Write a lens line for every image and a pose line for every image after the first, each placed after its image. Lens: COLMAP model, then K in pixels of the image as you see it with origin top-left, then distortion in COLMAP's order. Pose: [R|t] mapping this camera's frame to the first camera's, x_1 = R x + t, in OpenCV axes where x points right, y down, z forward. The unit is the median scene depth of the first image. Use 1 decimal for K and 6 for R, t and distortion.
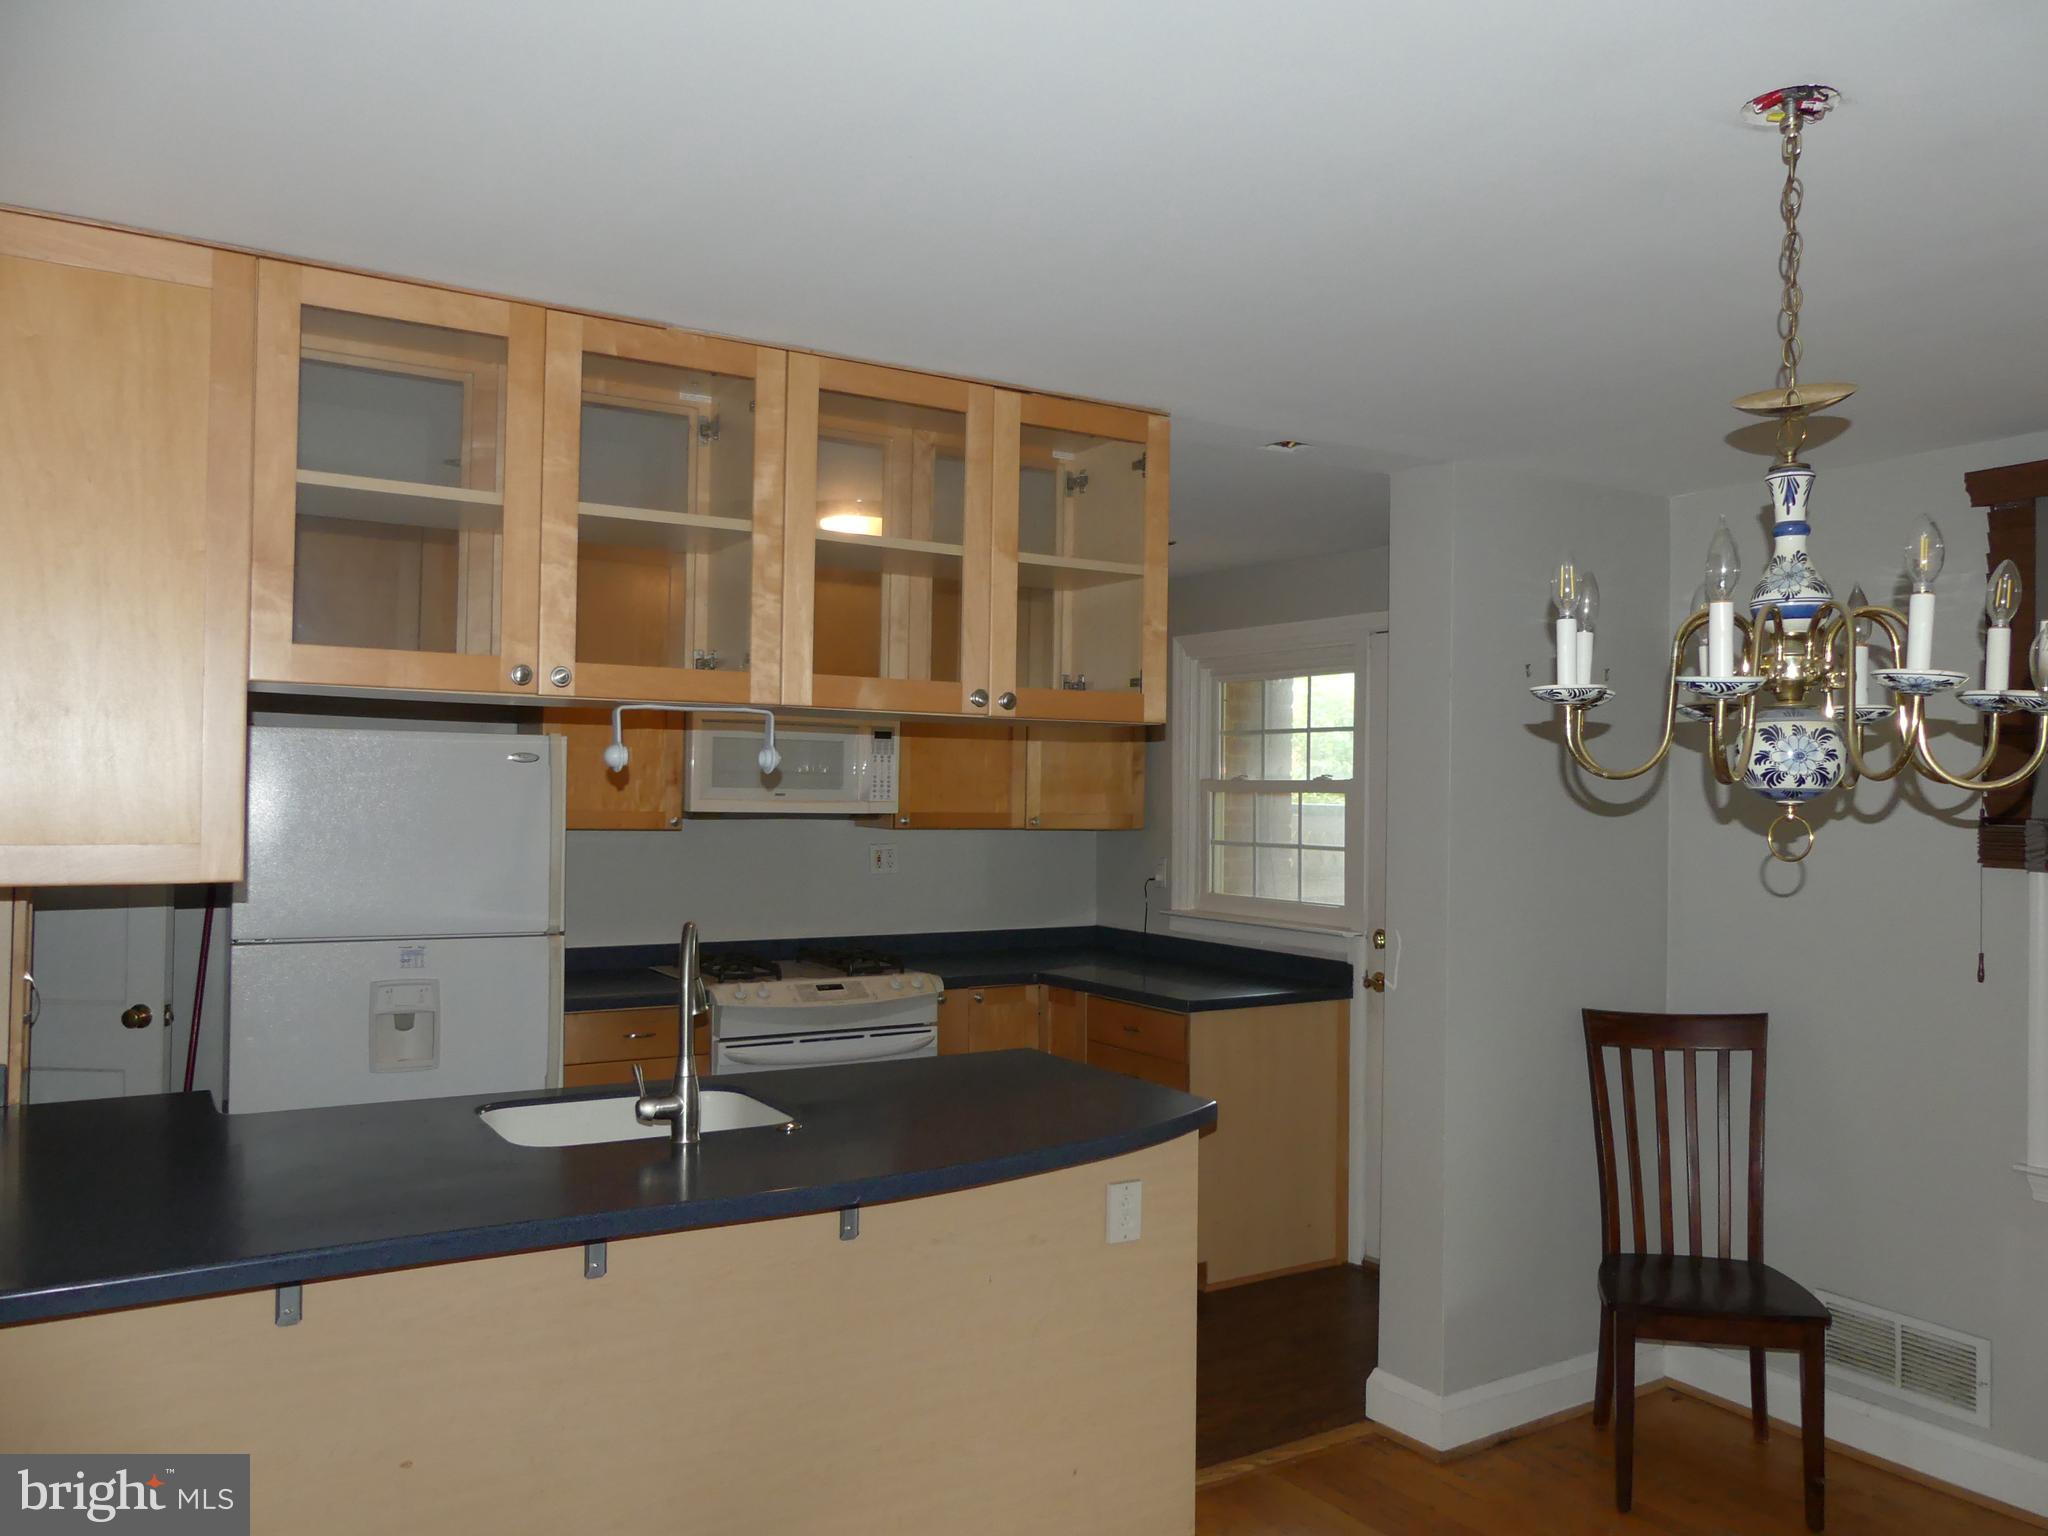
lens RADIAL K [[1538.2, 0, 1032.1], [0, 1538.2, 764.7], [0, 0, 1]] dist [-0.018640, 0.002386]
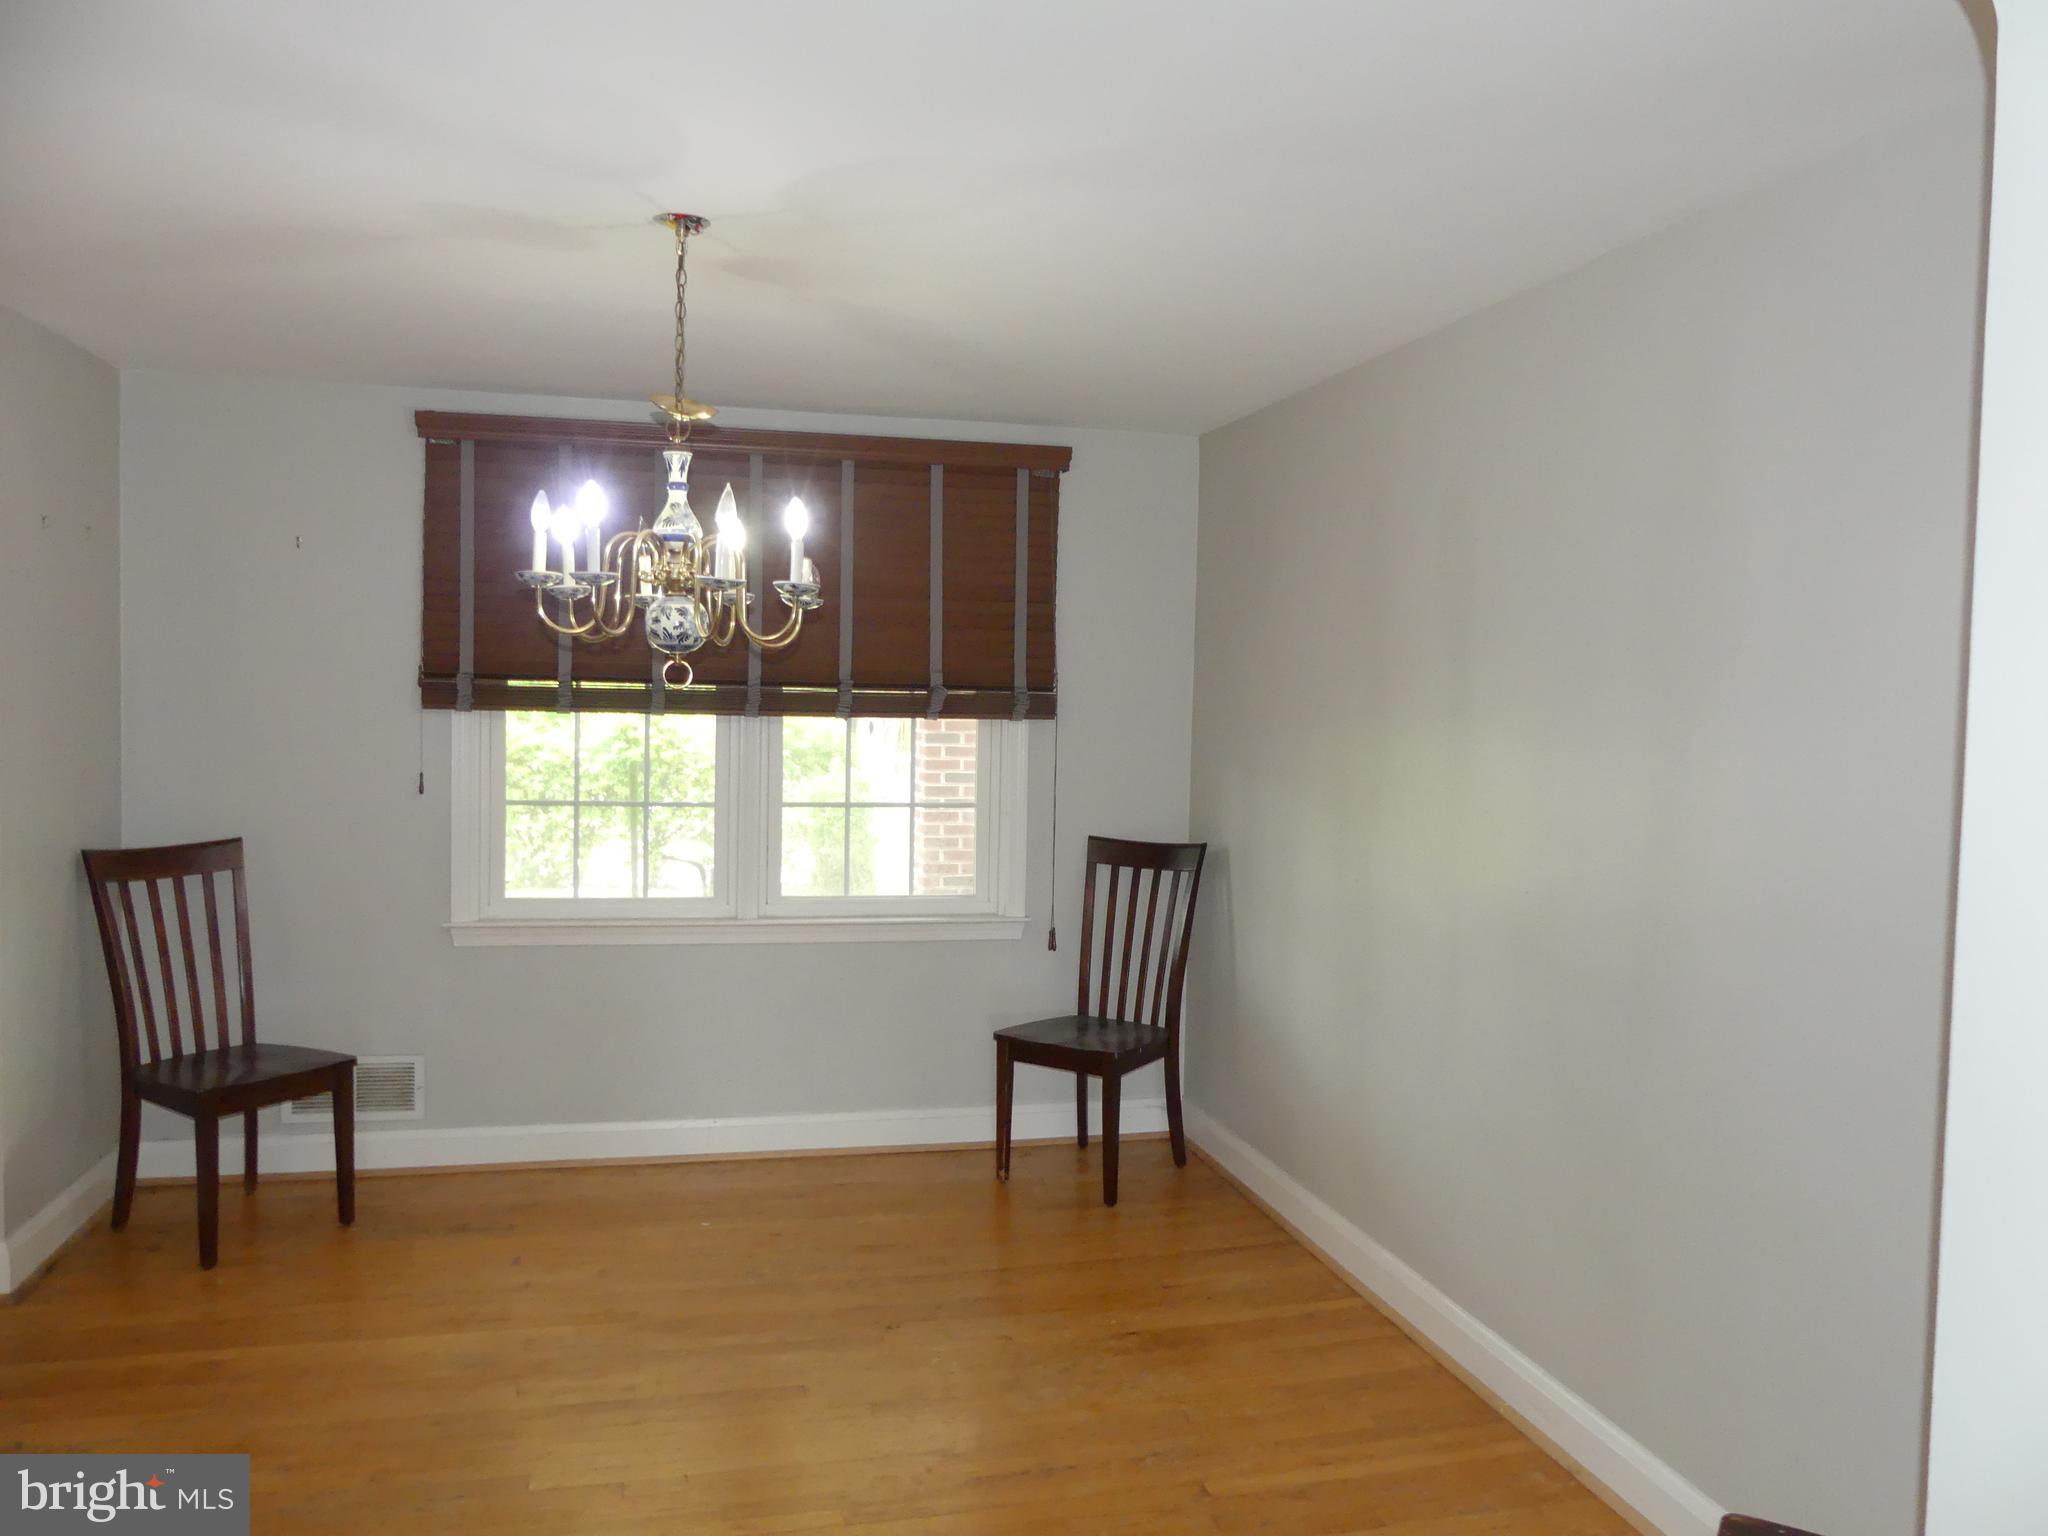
lens RADIAL K [[1528.5, 0, 1033.7], [0, 1528.5, 772.5], [0, 0, 1]] dist [-0.007050, 0.001943]
pose [[0.338085, -0.053282, 0.939606, -0.414886], [-0.036052, 0.996930, 0.069505, 0.009290], [-0.940425, -0.057373, 0.335127, 0.037920]]
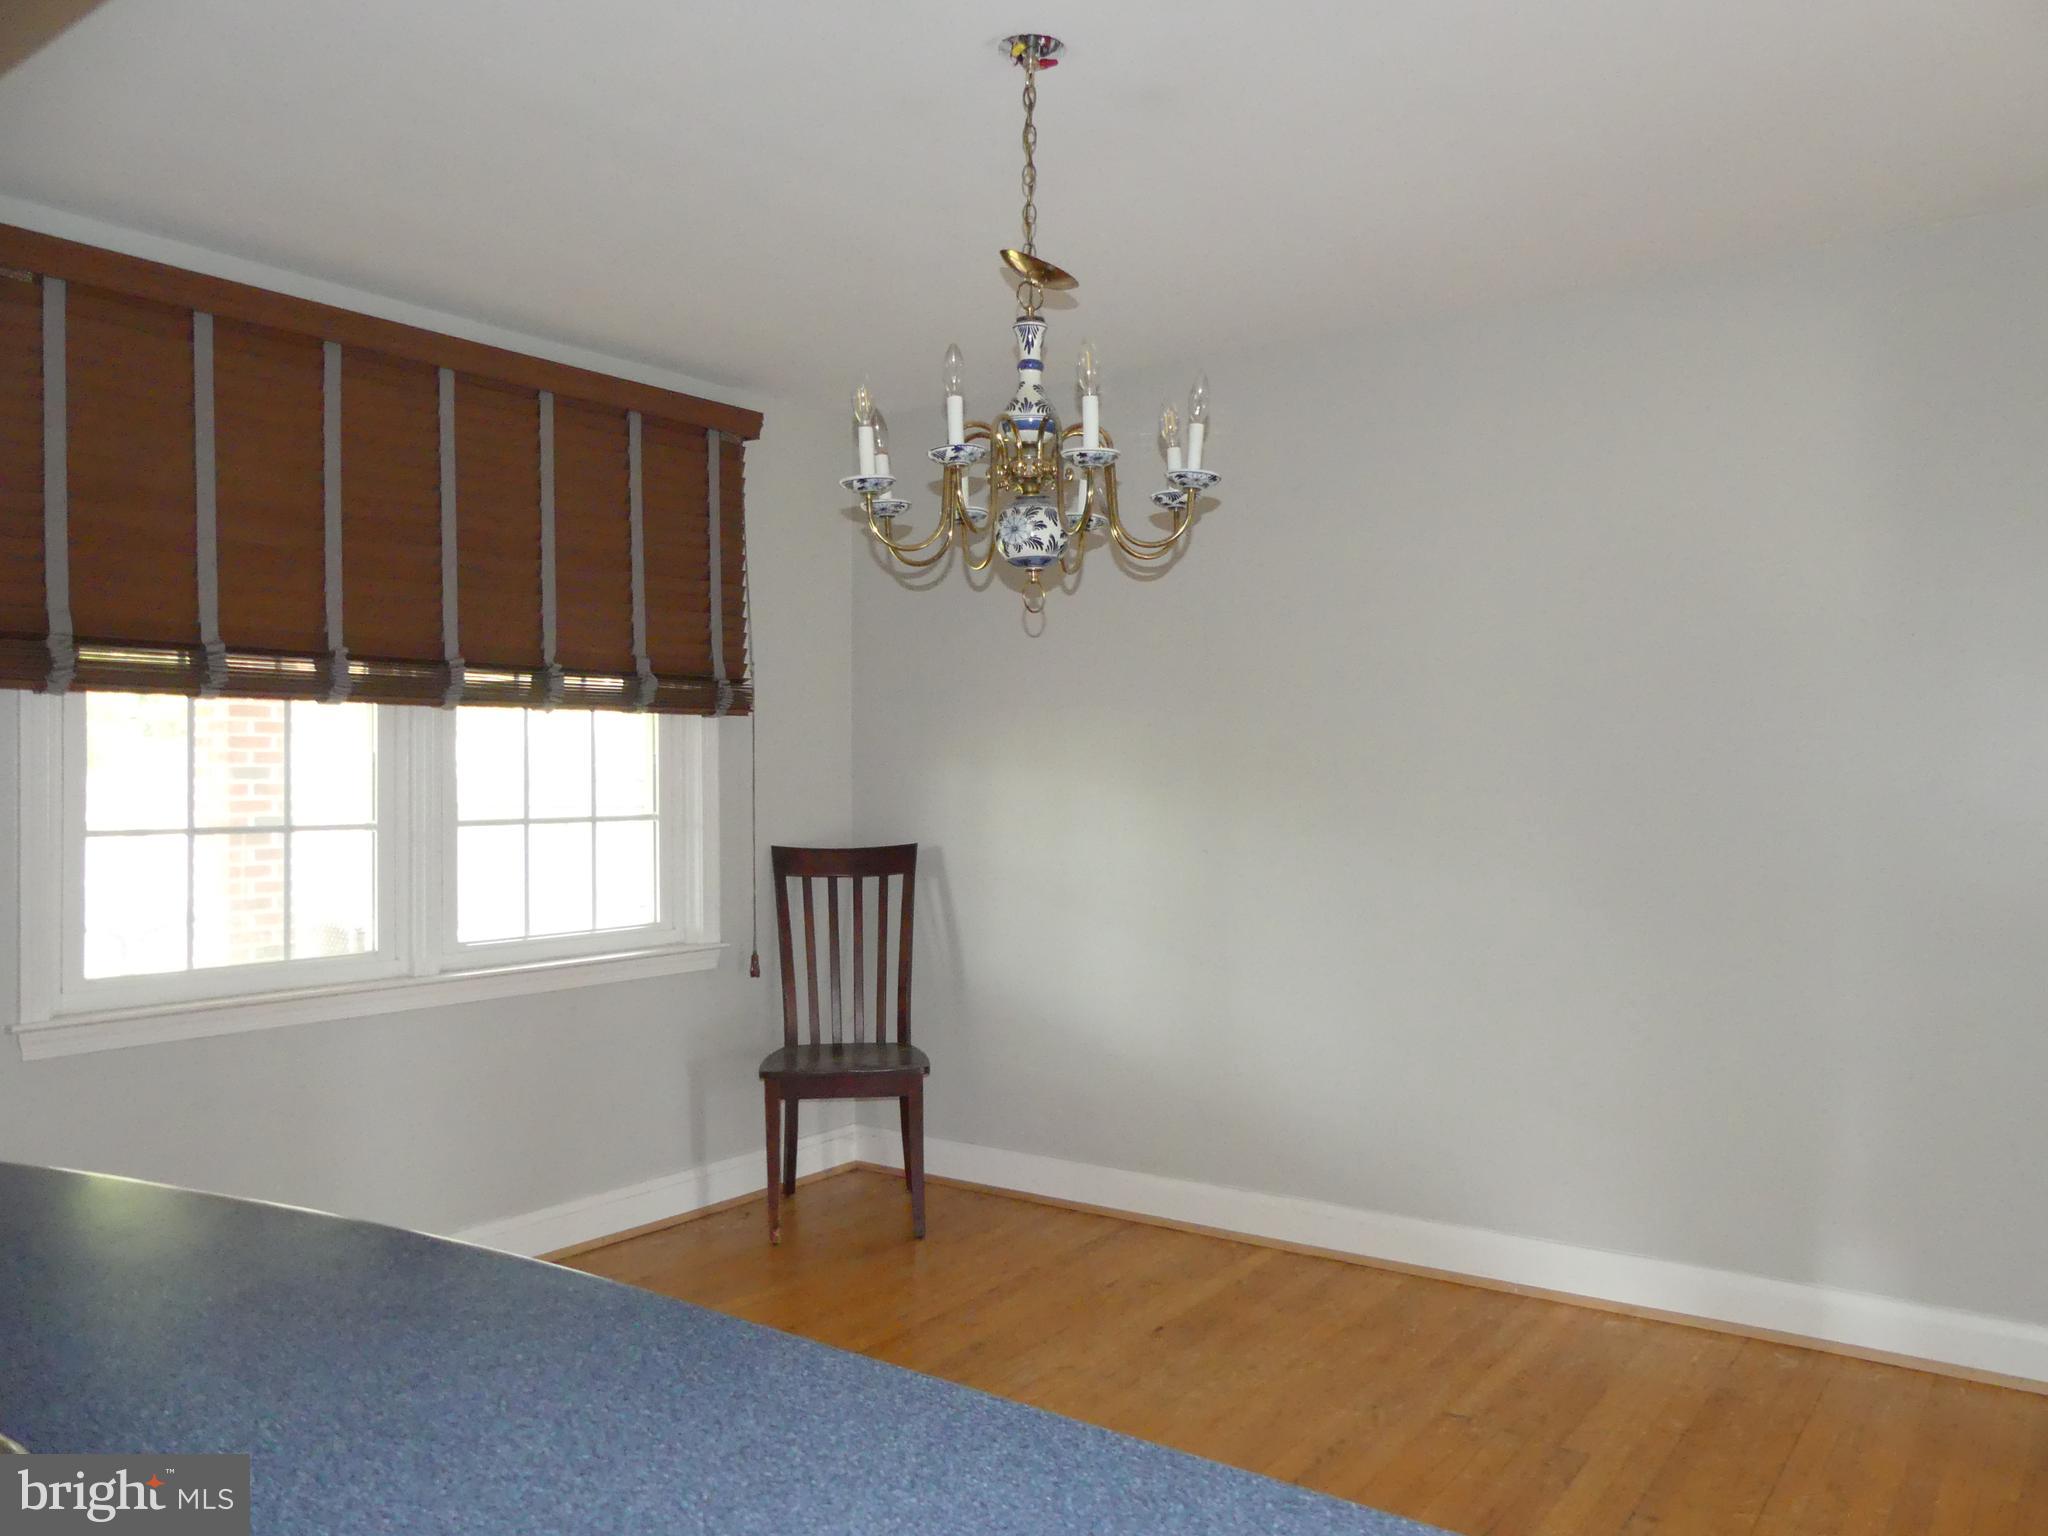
lens RADIAL K [[1579.6, 0, 1024.0], [0, 1579.6, 768.0], [0, 0, 1]] dist [-0.004810, 0.003422]
pose [[-0.365390, -0.024516, 0.930532, -0.370007], [-0.035171, 0.999303, 0.012518, 0.073725], [-0.930190, -0.028154, -0.365998, 0.728858]]
